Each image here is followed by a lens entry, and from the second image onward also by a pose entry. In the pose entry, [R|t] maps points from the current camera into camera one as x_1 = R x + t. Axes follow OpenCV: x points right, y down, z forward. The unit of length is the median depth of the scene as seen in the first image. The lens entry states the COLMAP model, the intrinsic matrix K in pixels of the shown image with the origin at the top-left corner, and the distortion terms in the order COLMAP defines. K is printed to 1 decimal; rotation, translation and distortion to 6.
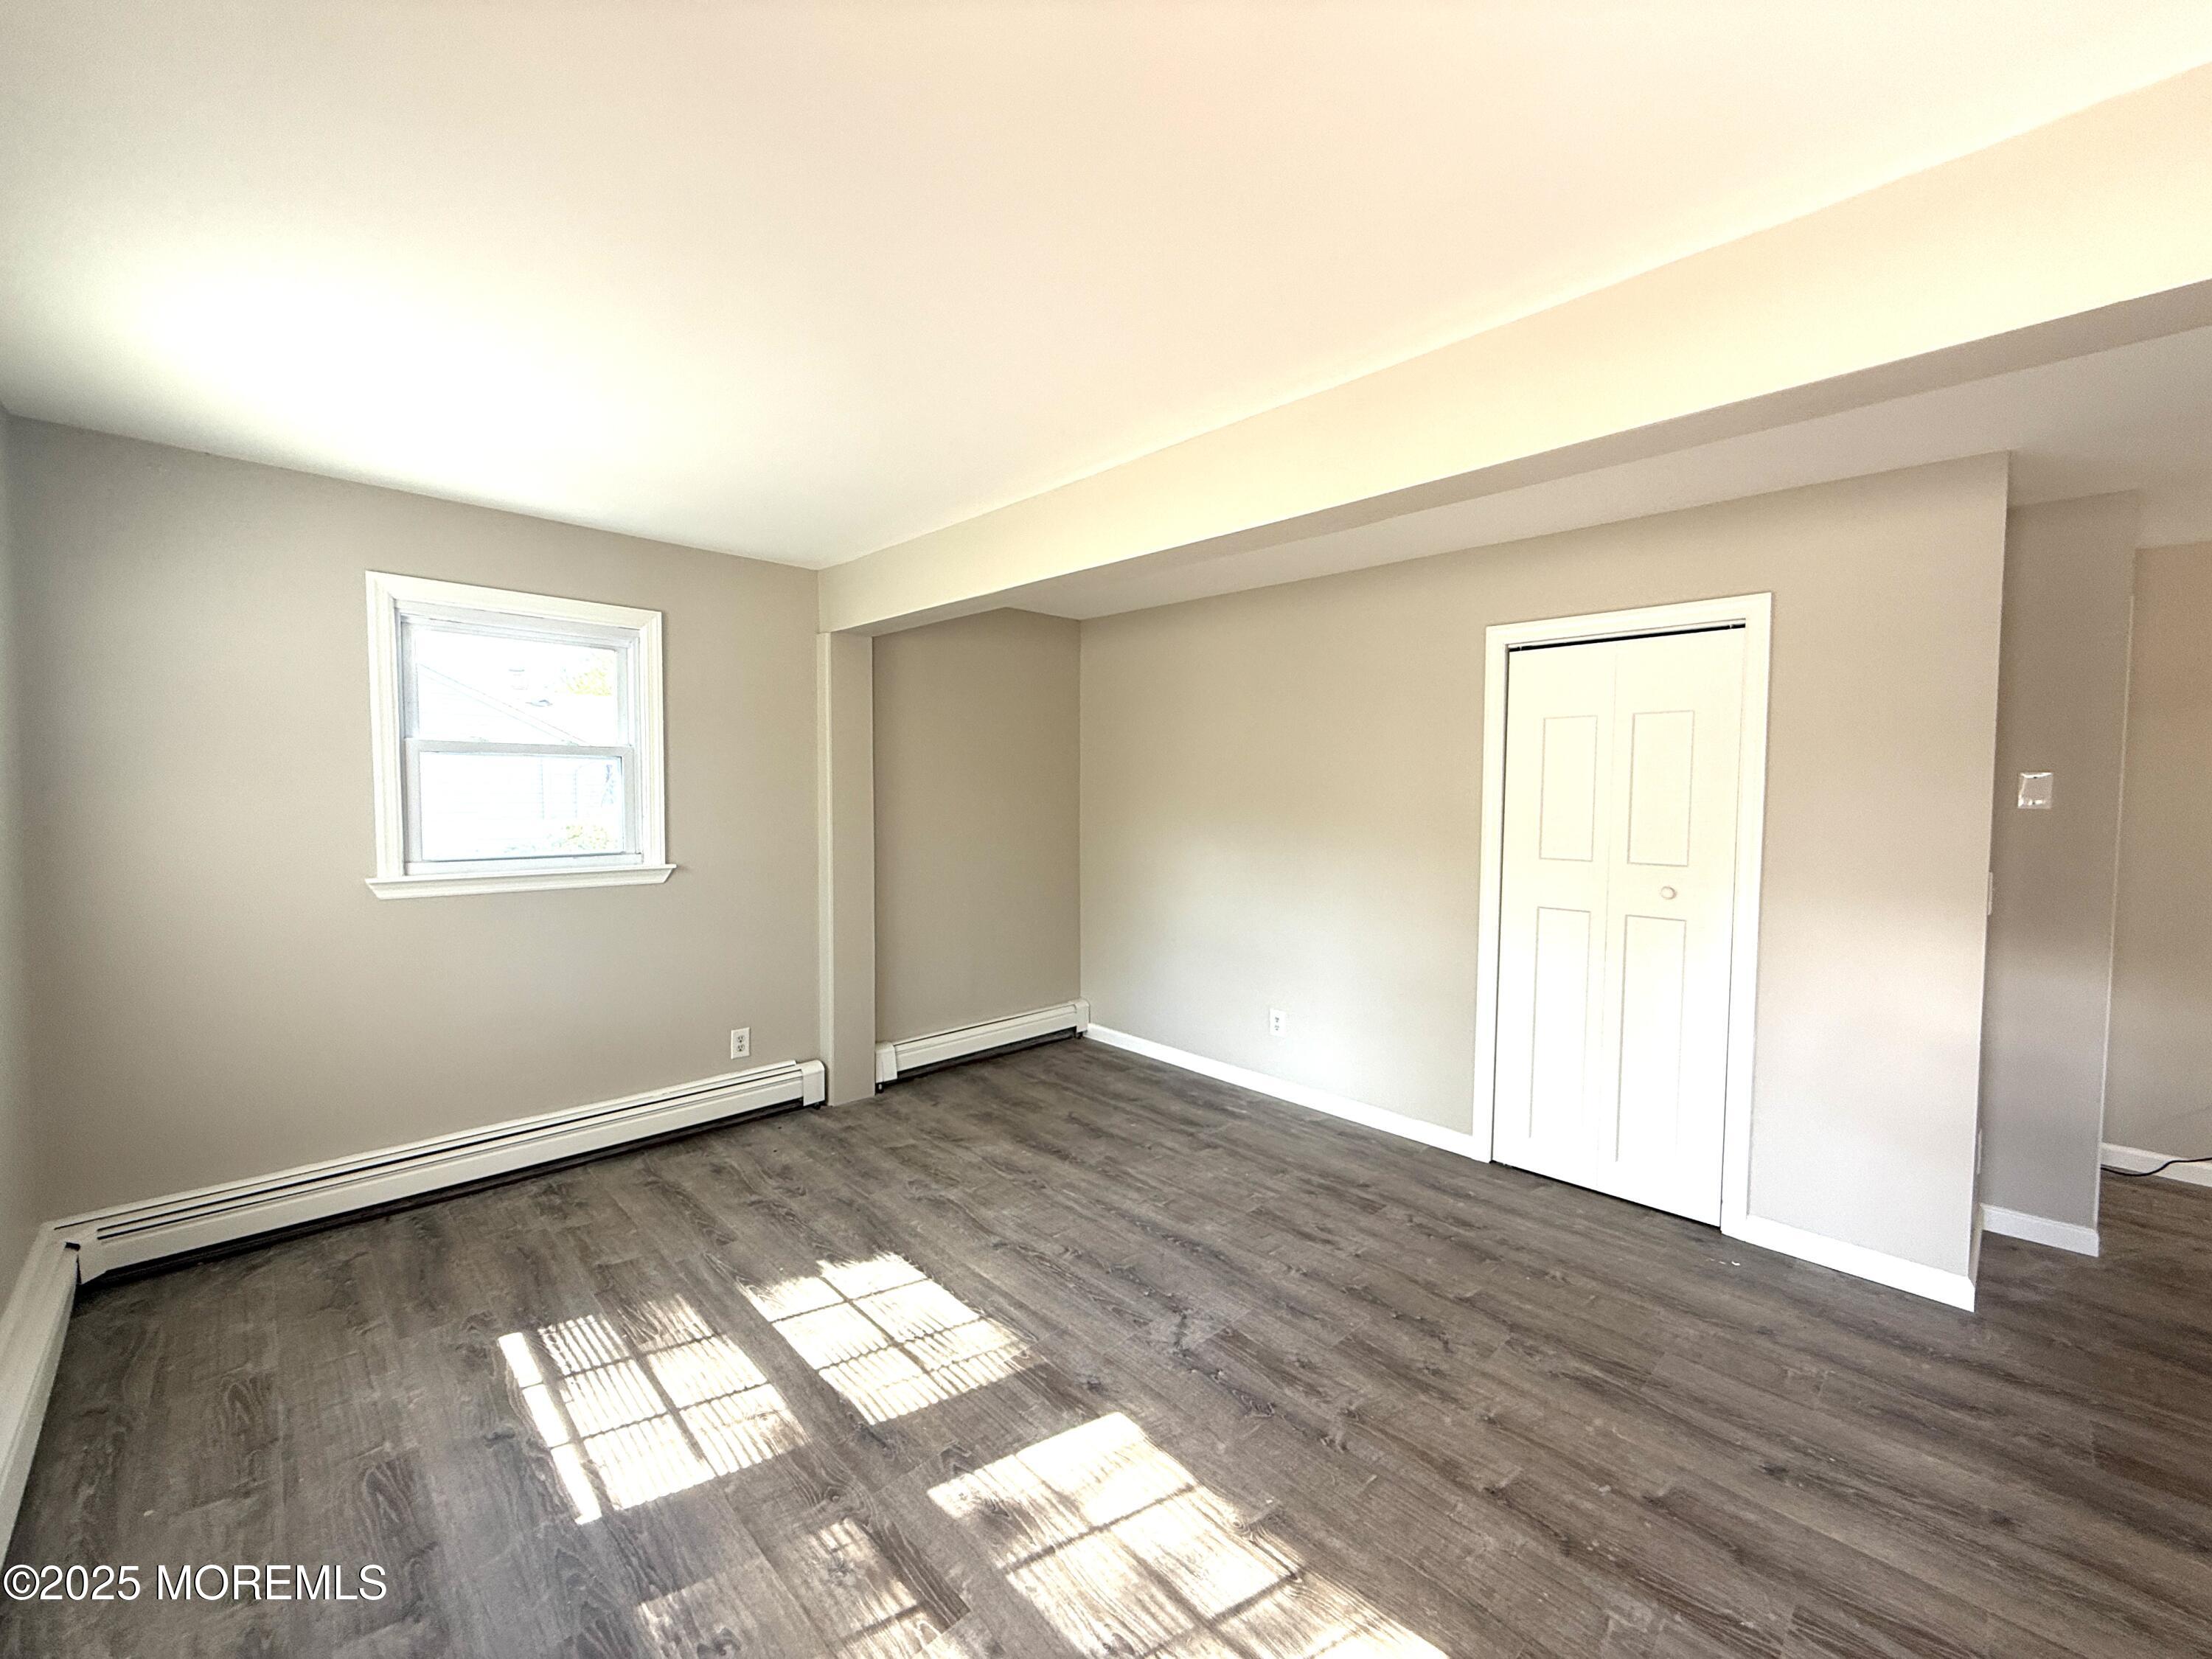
lens RADIAL K [[879.0, 0, 1100.7], [0, 879.0, 835.6], [0, 0, 1]] dist [-0.001154, -0.000268]
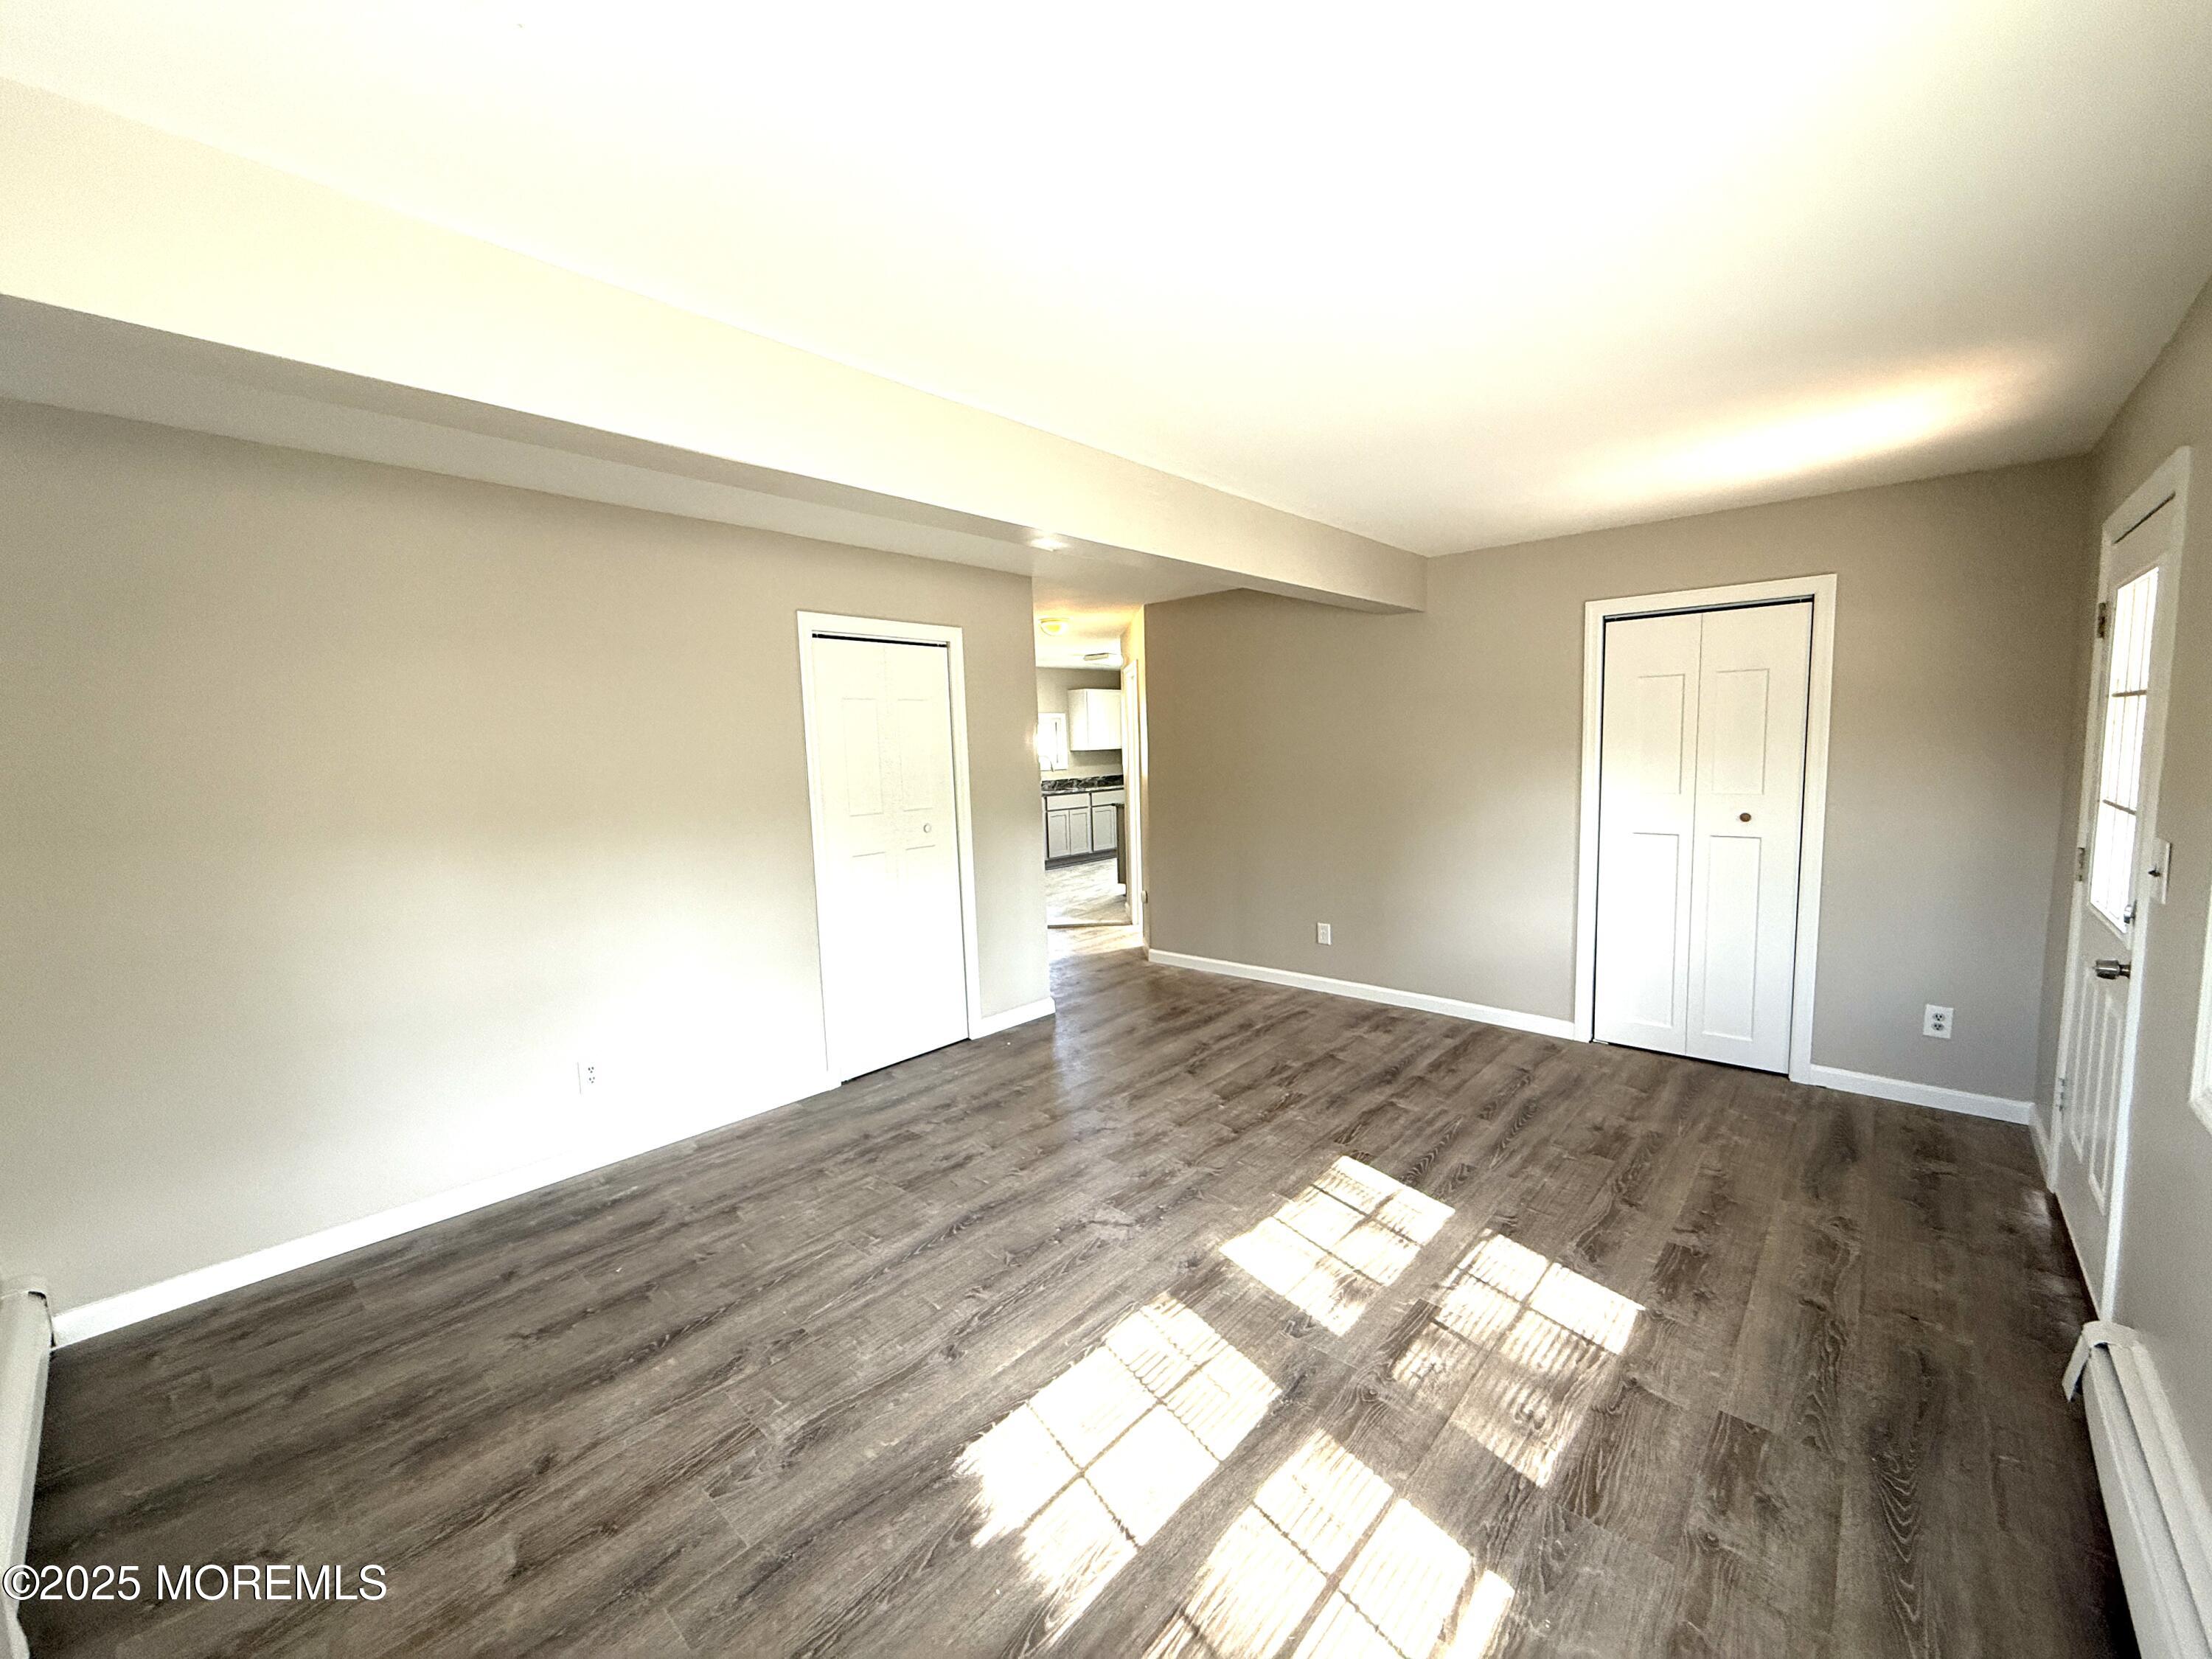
lens RADIAL K [[879.0, 0, 1101.3], [0, 879.0, 824.7], [0, 0, 1]] dist [-0.001154, -0.000268]
pose [[-0.063655, -0.100183, 0.992931, -0.950077], [0.079790, 0.991252, 0.105129, -0.080960], [-0.994777, 0.085918, -0.055105, 0.965447]]
